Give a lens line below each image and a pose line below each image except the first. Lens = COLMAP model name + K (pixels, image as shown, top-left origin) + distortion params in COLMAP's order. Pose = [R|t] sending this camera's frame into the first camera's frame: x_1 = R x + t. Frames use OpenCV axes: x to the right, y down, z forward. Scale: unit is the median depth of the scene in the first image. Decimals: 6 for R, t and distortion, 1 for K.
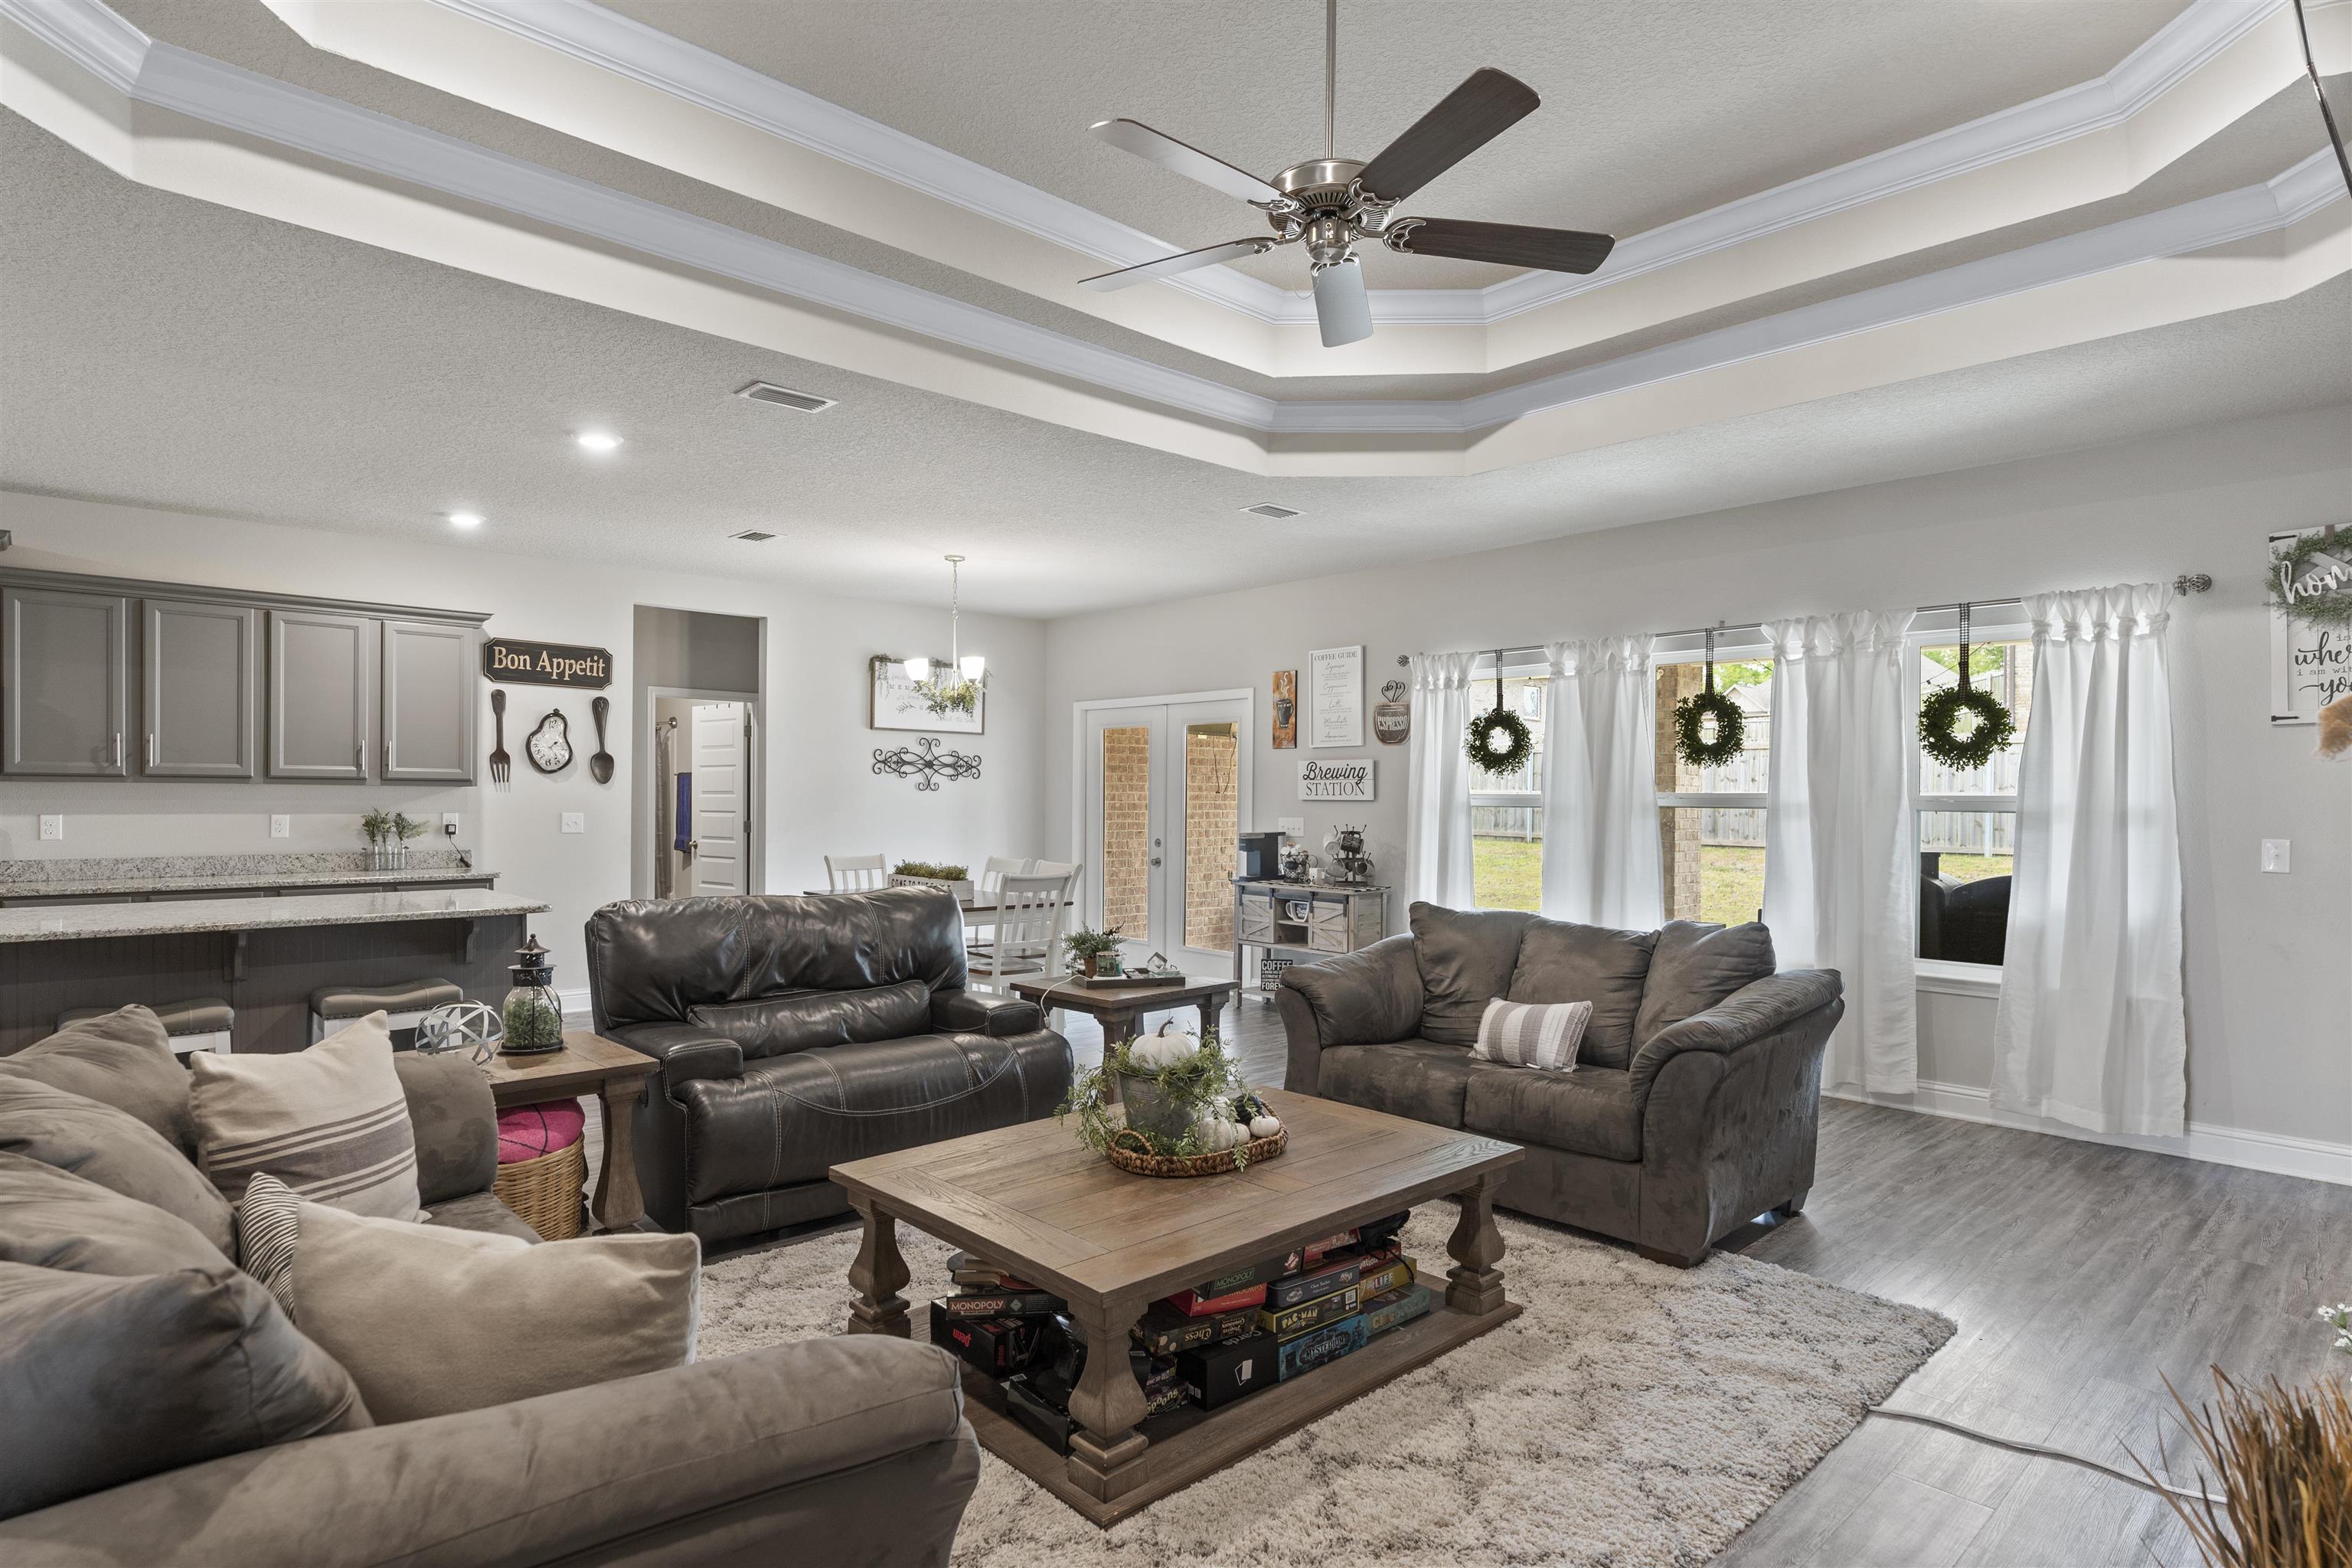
lens RADIAL K [[1232.9, 0, 1170.6], [0, 1232.9, 797.0], [0, 0, 1]] dist [-0.006814, 0.000774]
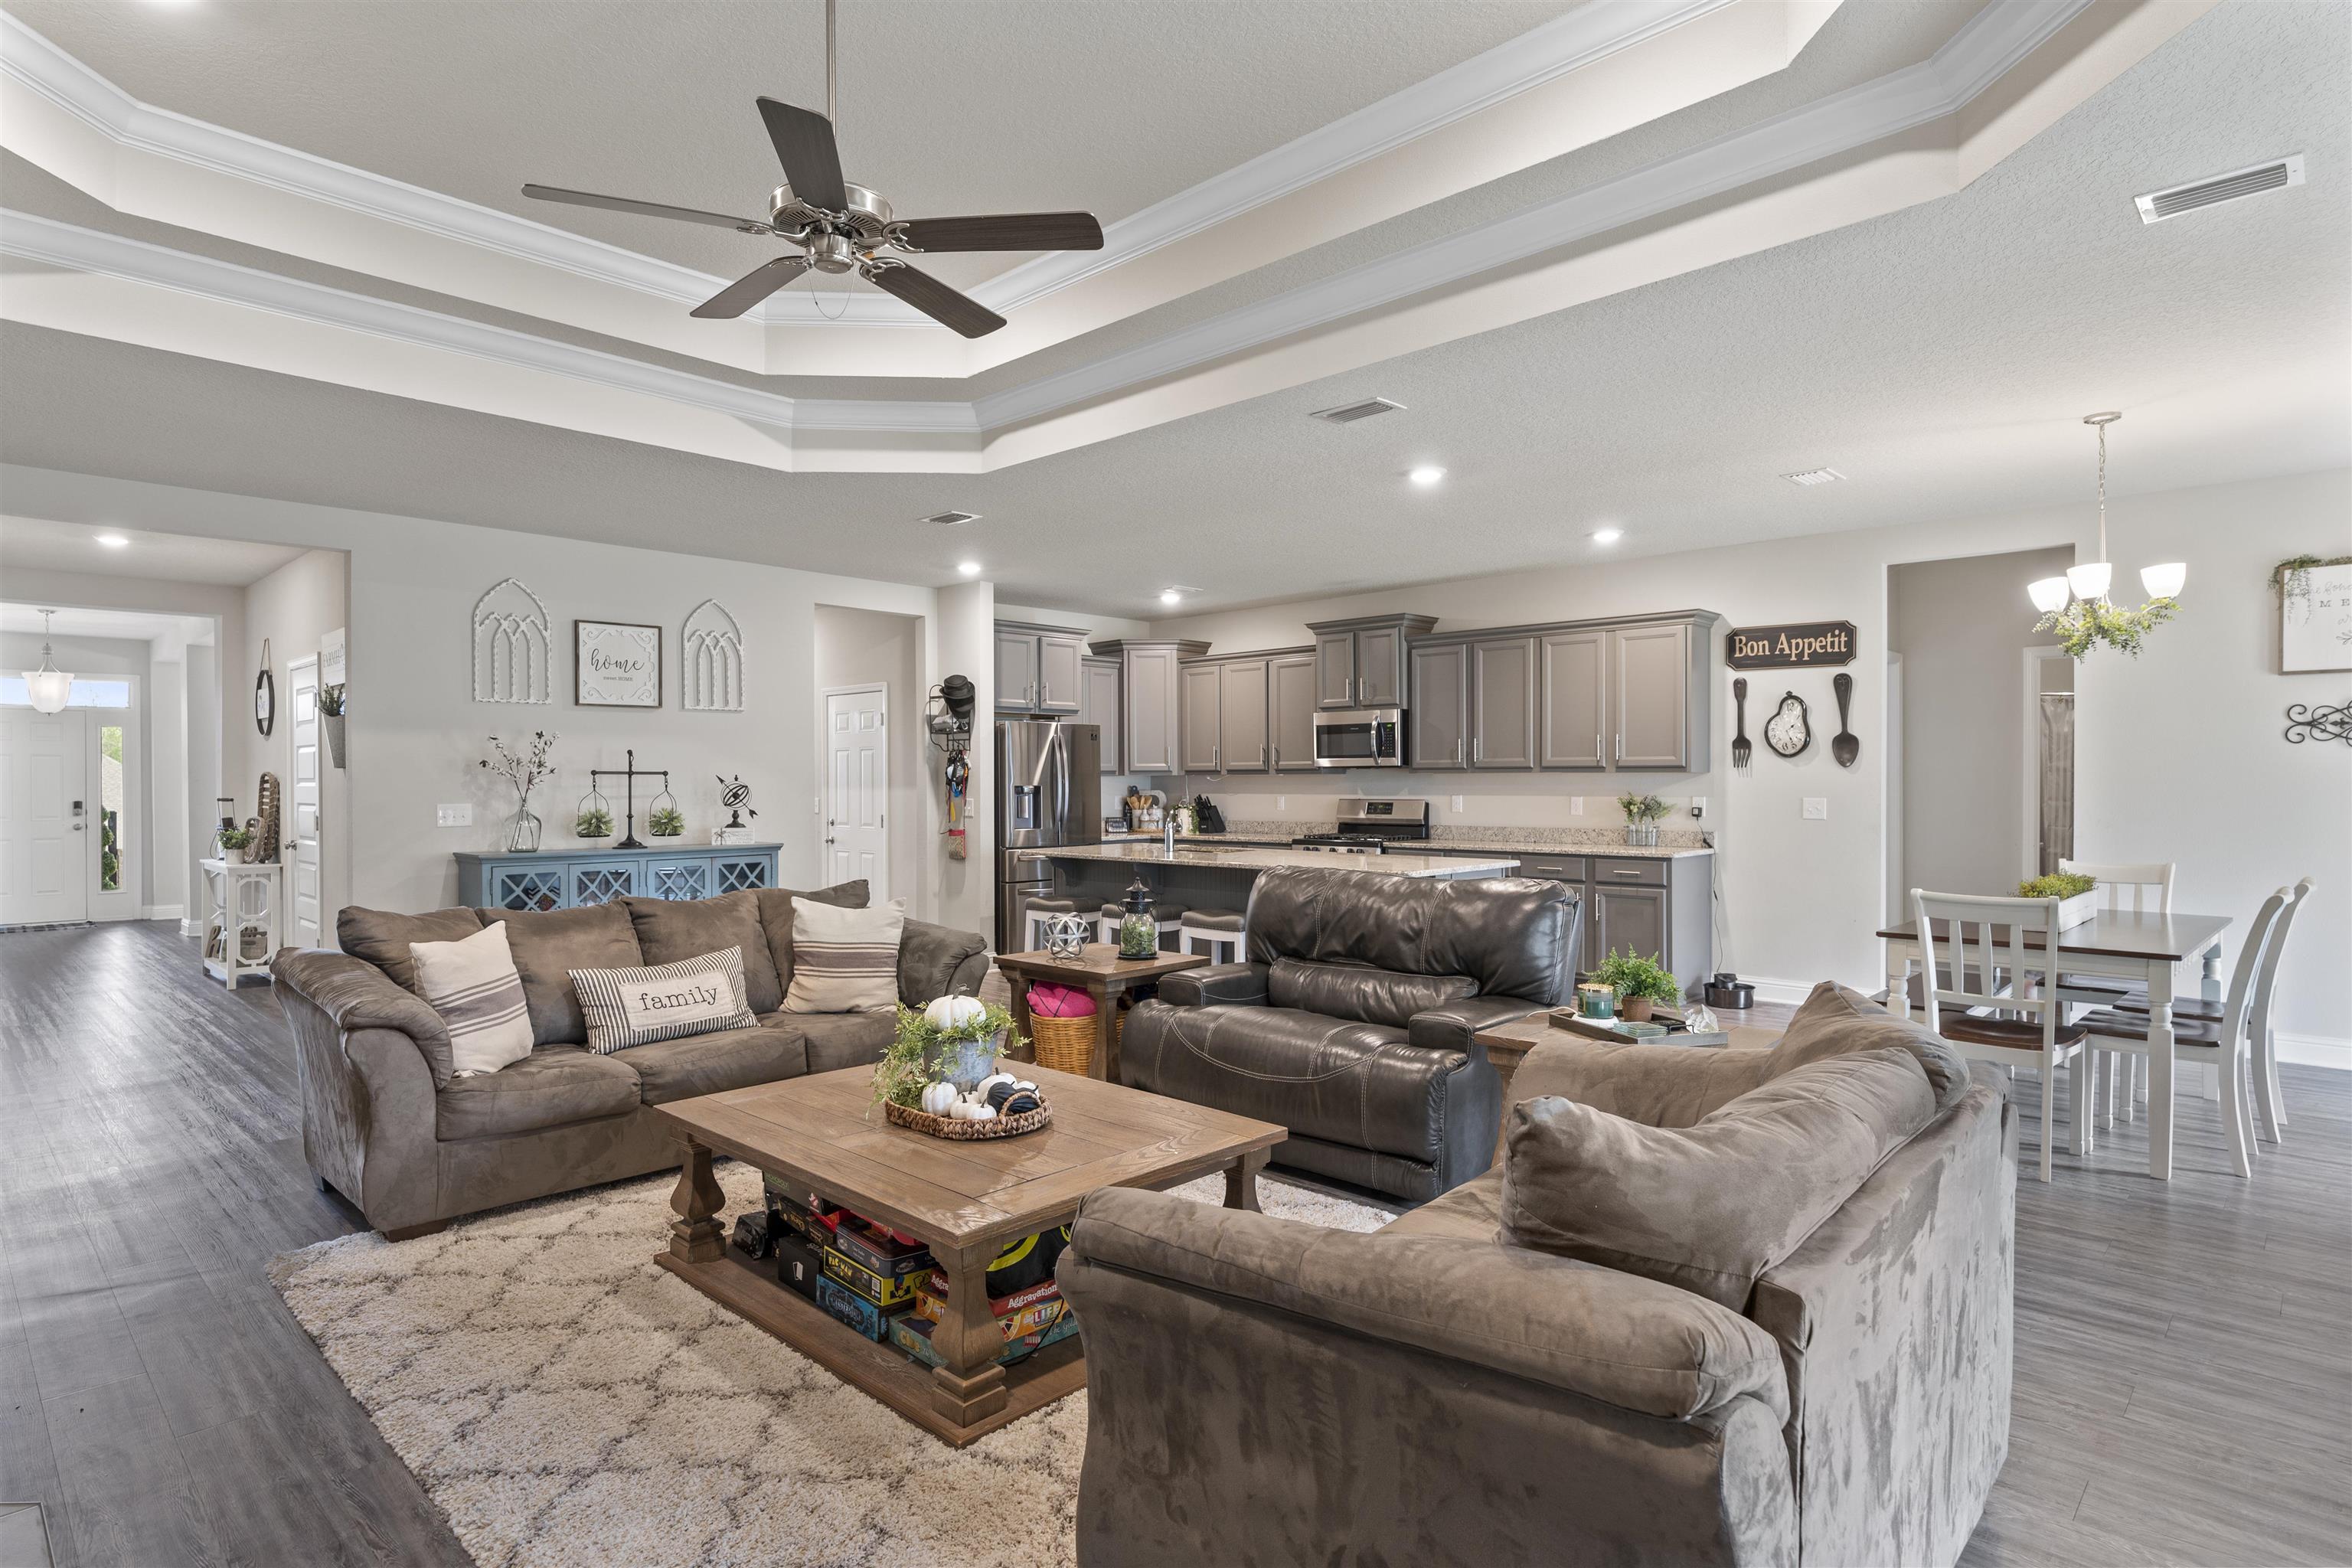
lens RADIAL K [[1230.1, 0, 1176.0], [0, 1230.1, 784.0], [0, 0, 1]] dist [0.001798, 0.000370]
pose [[0.065999, -0.002671, -0.997816, 0.470591], [0.003740, 0.999990, -0.002430, 0.002548], [0.997813, -0.003571, 0.066008, 0.480791]]
